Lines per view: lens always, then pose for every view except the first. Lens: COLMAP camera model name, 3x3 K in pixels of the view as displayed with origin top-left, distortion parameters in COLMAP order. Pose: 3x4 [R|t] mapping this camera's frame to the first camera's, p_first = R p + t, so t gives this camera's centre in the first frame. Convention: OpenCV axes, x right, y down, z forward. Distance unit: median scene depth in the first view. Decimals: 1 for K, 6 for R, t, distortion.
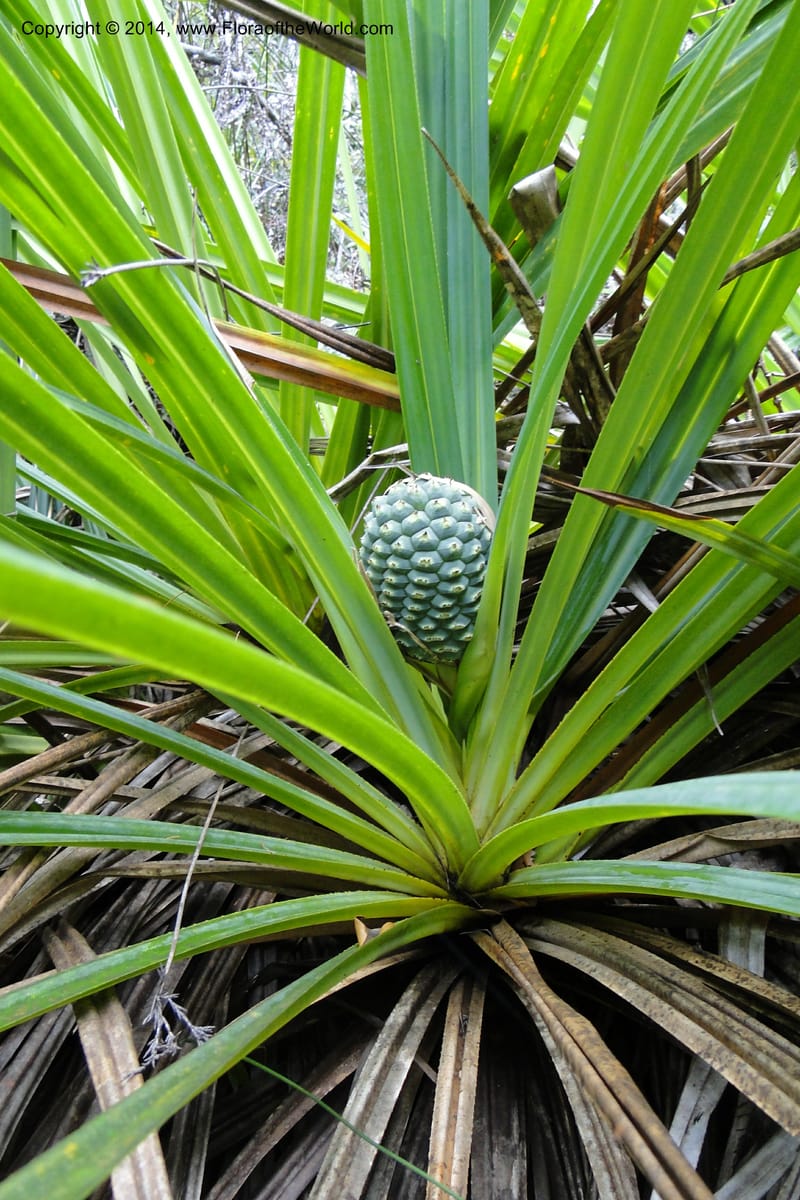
lens RADIAL K [[972.5, 0, 400.0], [0, 972.5, 600.0], [0, 0, 1]] dist [-0.002872, -0.011853]
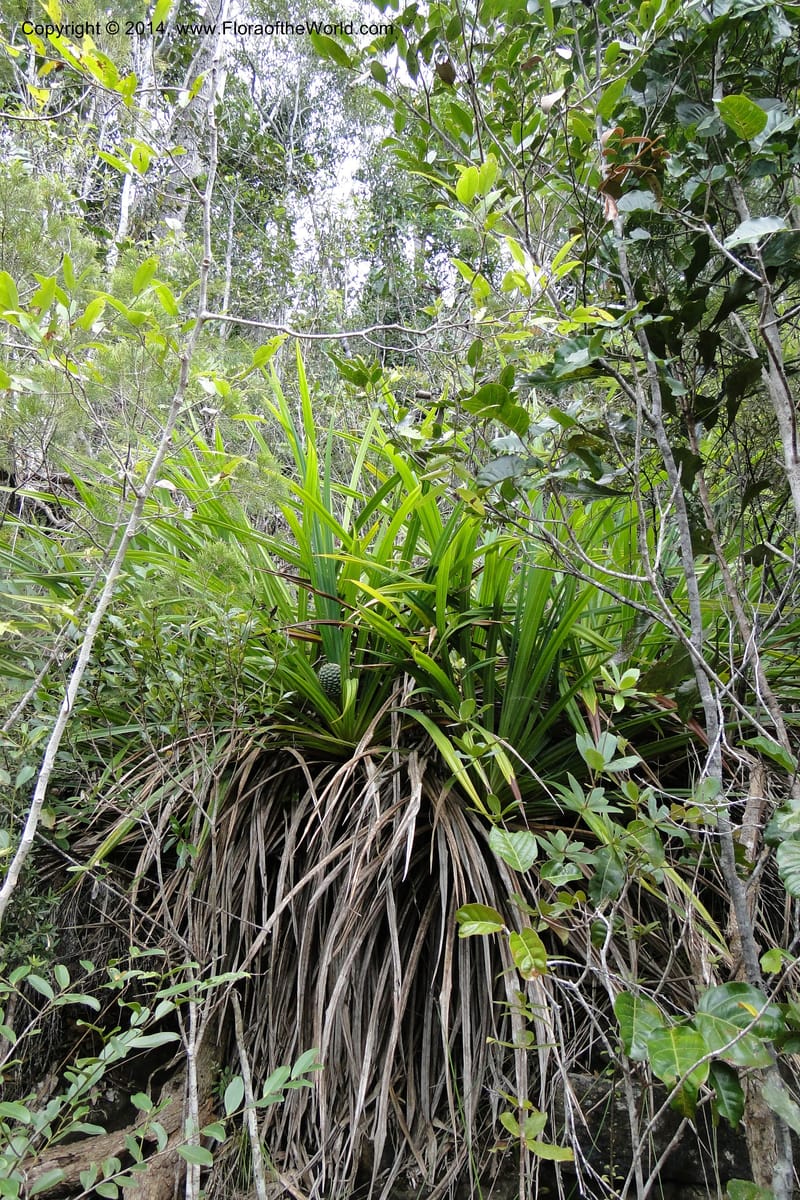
lens RADIAL K [[972.5, 0, 400.0], [0, 972.5, 600.0], [0, 0, 1]] dist [-0.002872, -0.011853]
pose [[0.996218, -0.082777, 0.026420, 0.301567], [0.085690, 0.986318, -0.140834, 0.323251], [-0.014401, 0.142565, 0.989681, -4.416170]]
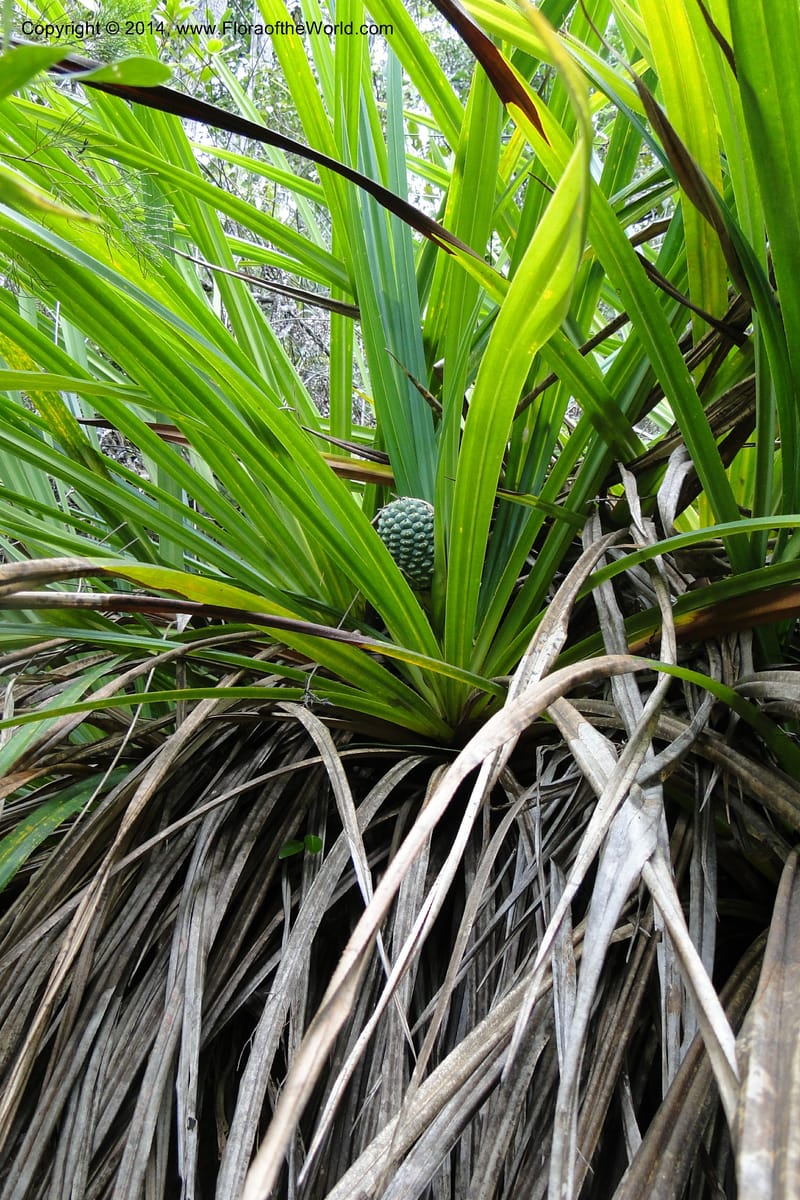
lens RADIAL K [[972.5, 0, 400.0], [0, 972.5, 600.0], [0, 0, 1]] dist [-0.002872, -0.011853]
pose [[0.994974, -0.091240, -0.041260, 0.082360], [0.083262, 0.982724, -0.165291, 0.440039], [0.055629, 0.161025, 0.985381, -1.055692]]
